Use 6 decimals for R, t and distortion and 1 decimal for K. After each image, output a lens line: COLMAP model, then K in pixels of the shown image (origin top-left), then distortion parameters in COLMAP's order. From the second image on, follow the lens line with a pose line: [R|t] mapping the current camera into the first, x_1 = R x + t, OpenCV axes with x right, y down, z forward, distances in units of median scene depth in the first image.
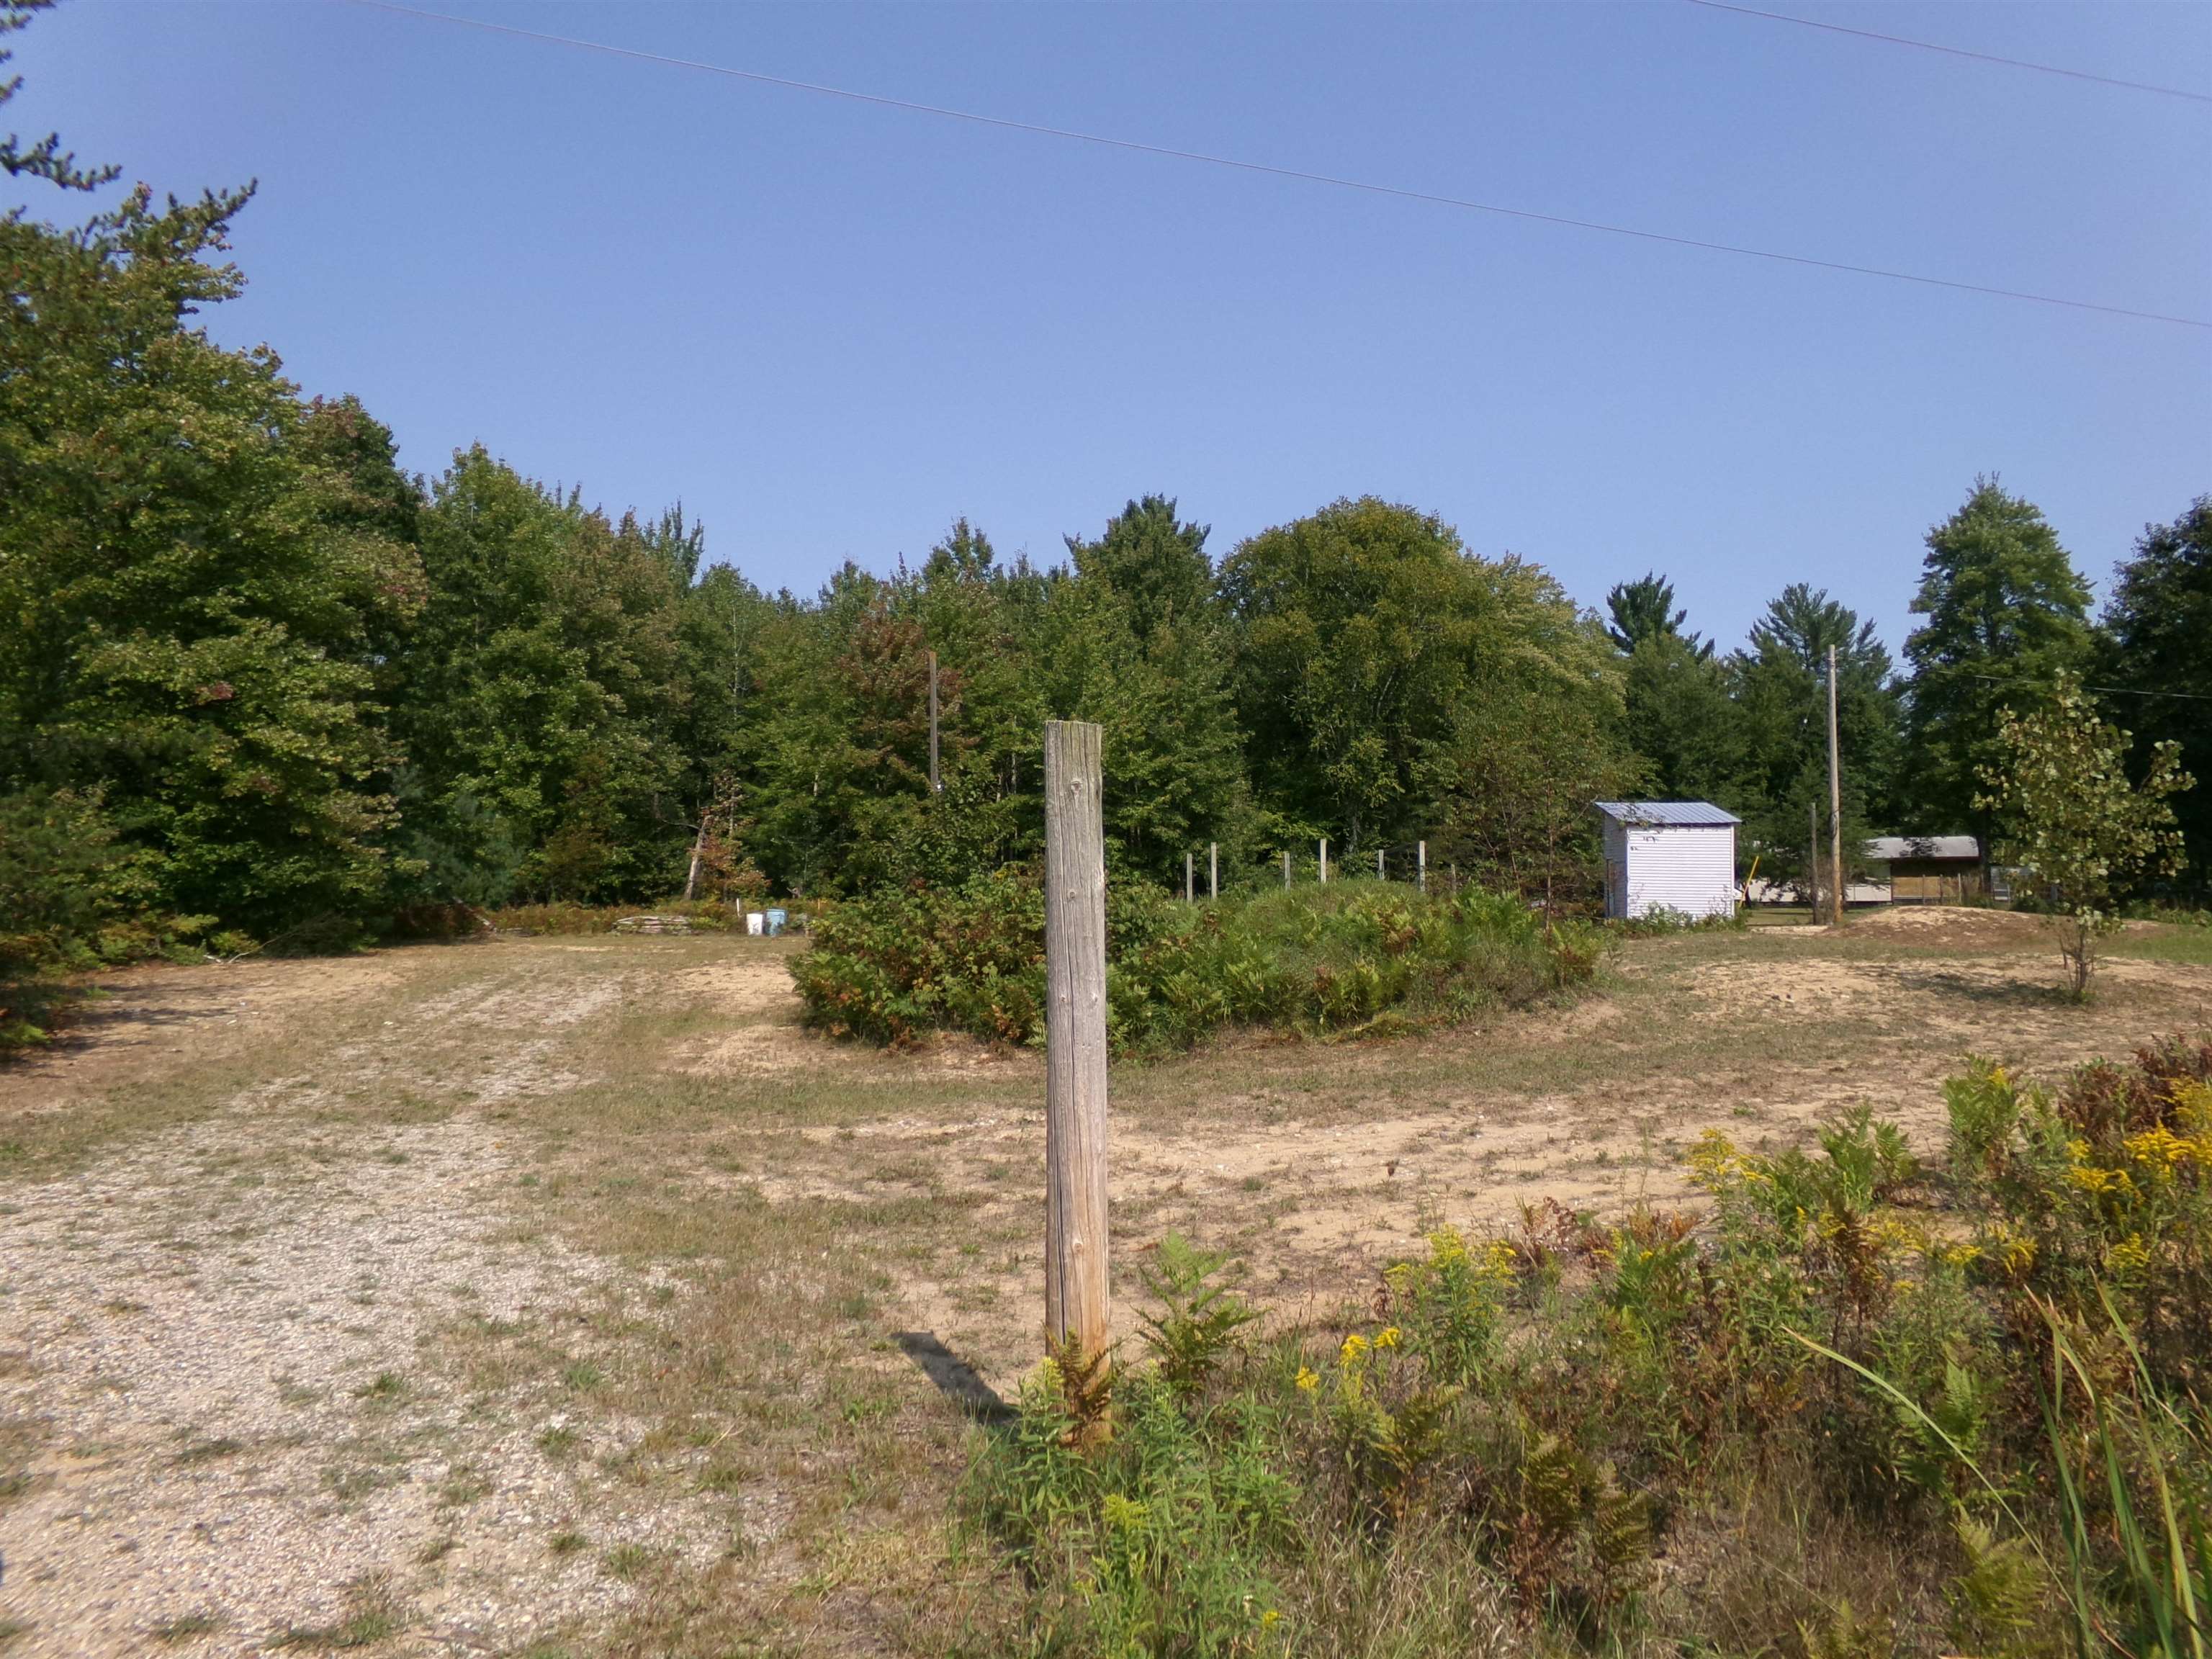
lens RADIAL K [[1418.3, 0, 1058.0], [0, 1418.3, 849.1], [0, 0, 1]] dist [-0.222412, 0.309966]
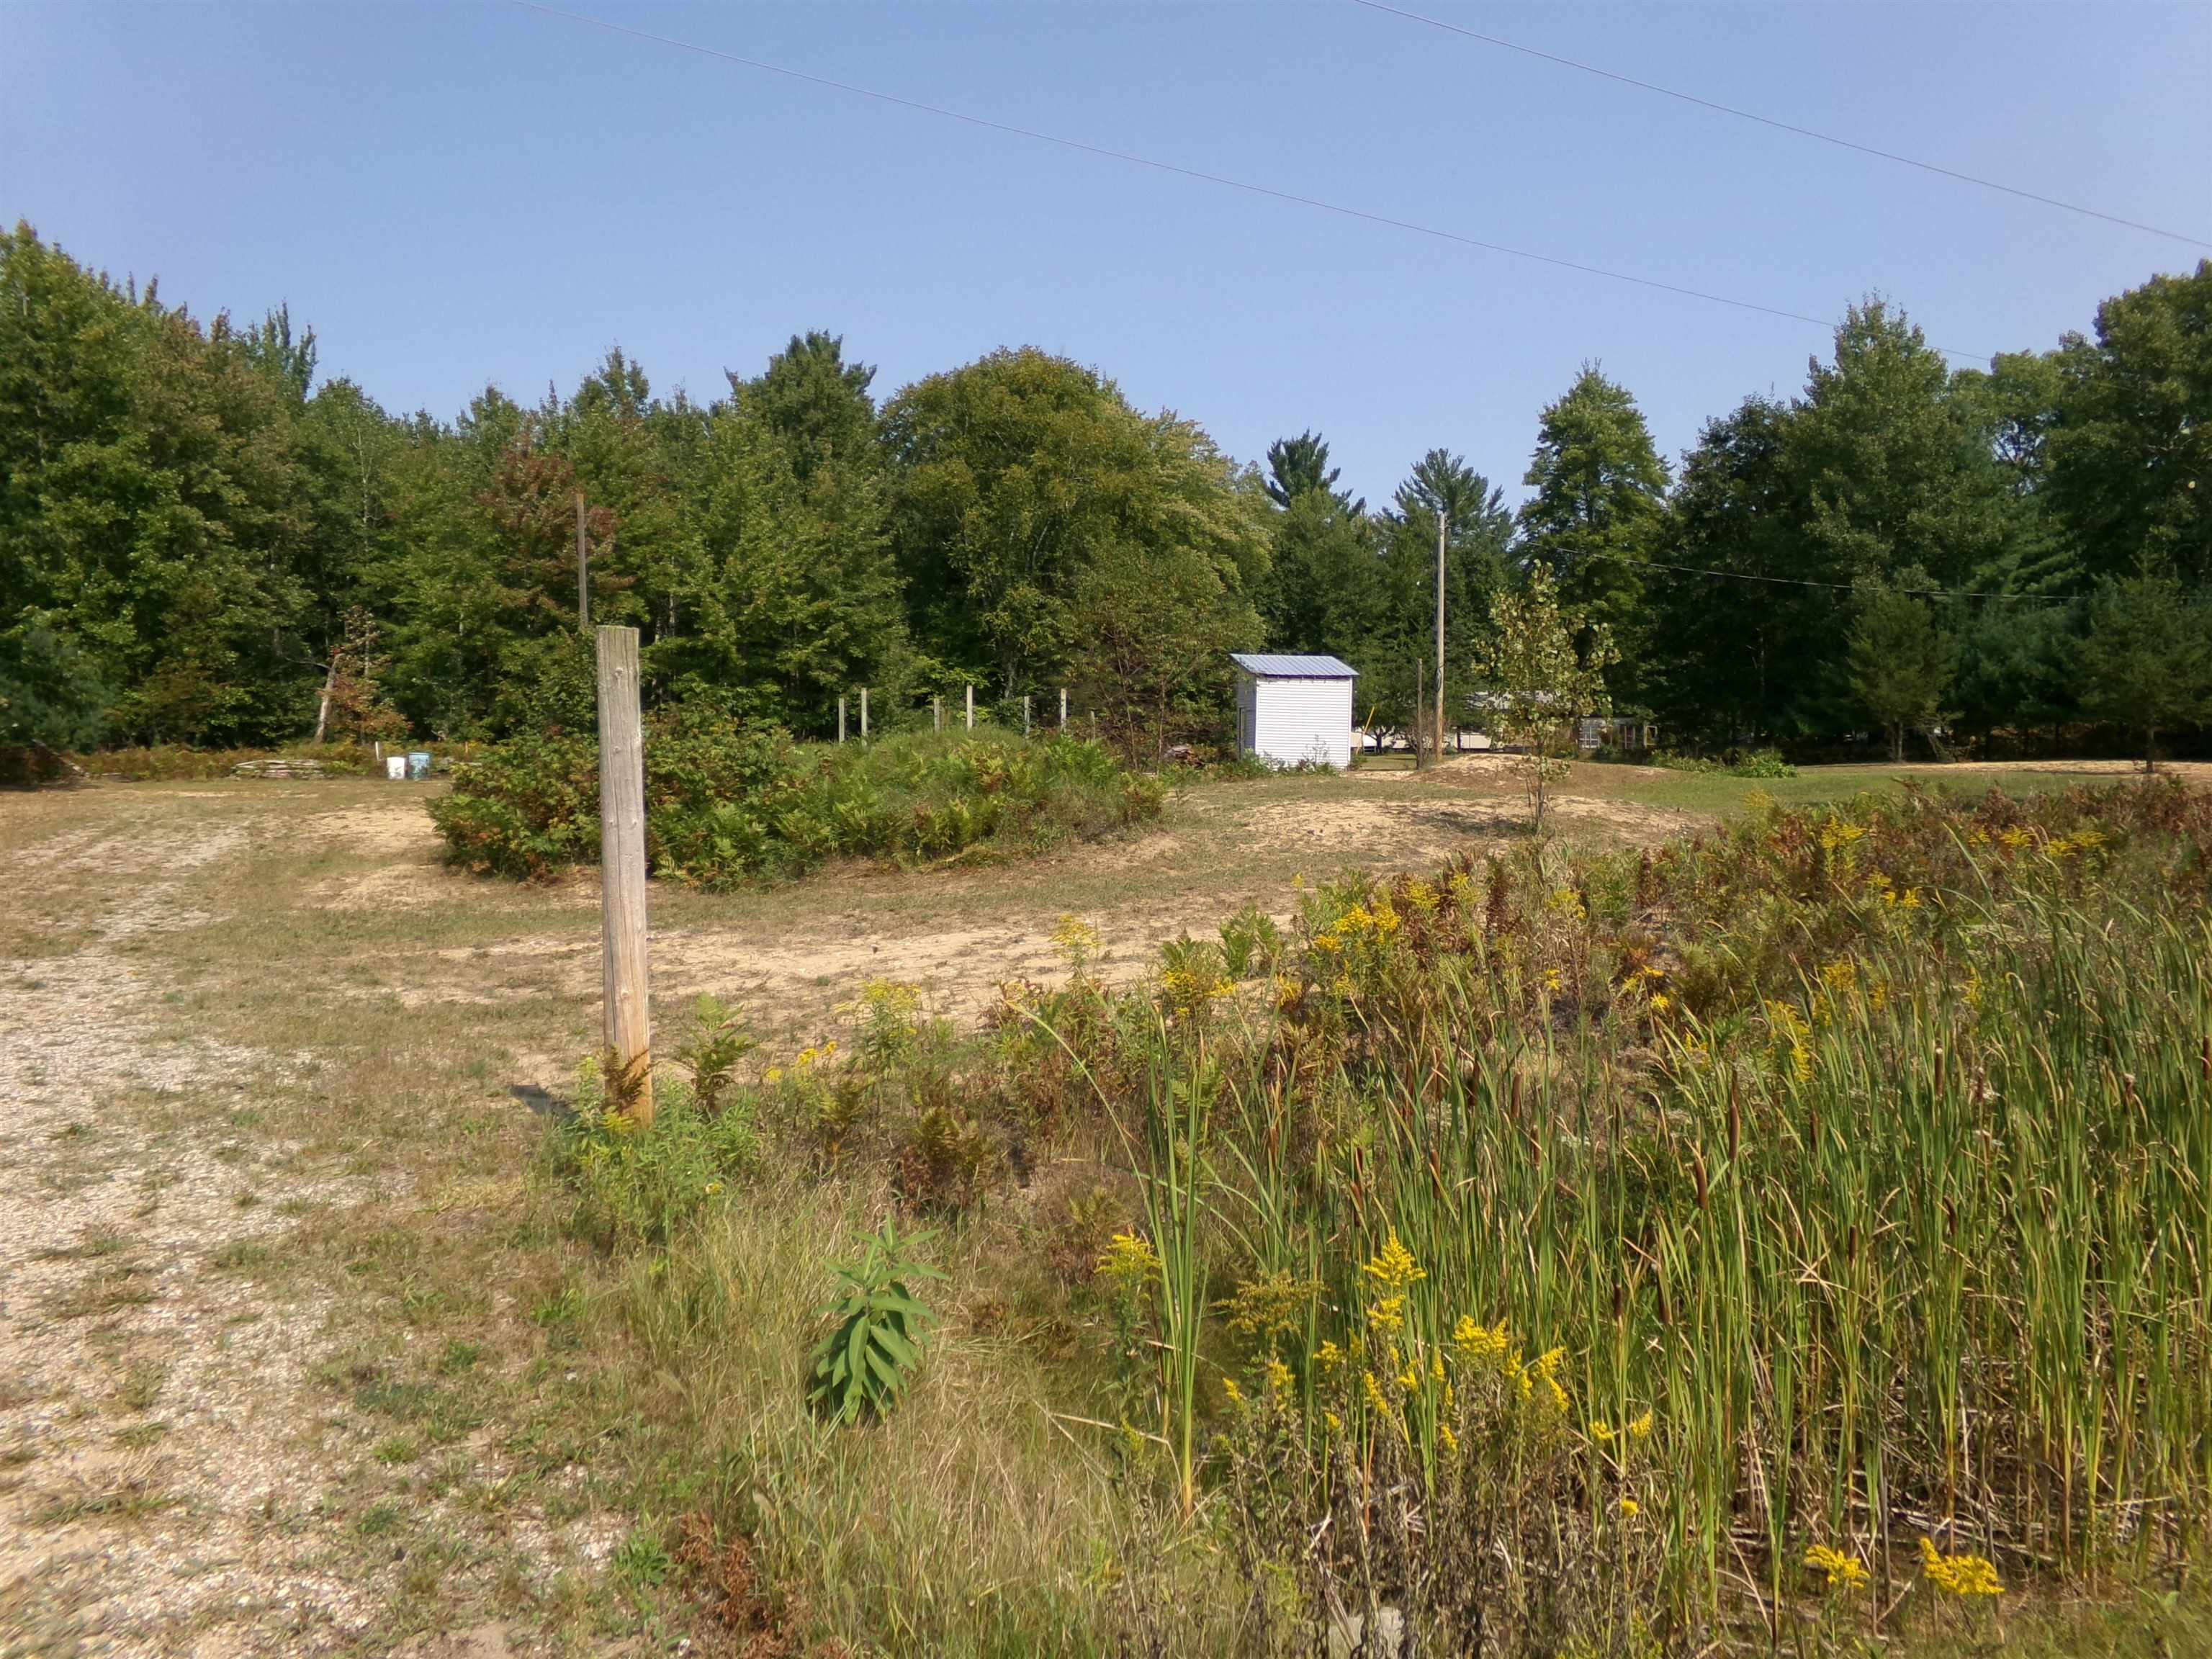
lens RADIAL K [[1490.8, 0, 1106.0], [0, 1490.8, 829.5], [0, 0, 1]] dist [-0.094630, 0.135477]
pose [[0.972555, -0.009001, 0.232499, 0.030350], [-0.013646, 0.995325, 0.095615, -0.008718], [-0.232273, -0.096164, 0.967885, -0.122834]]
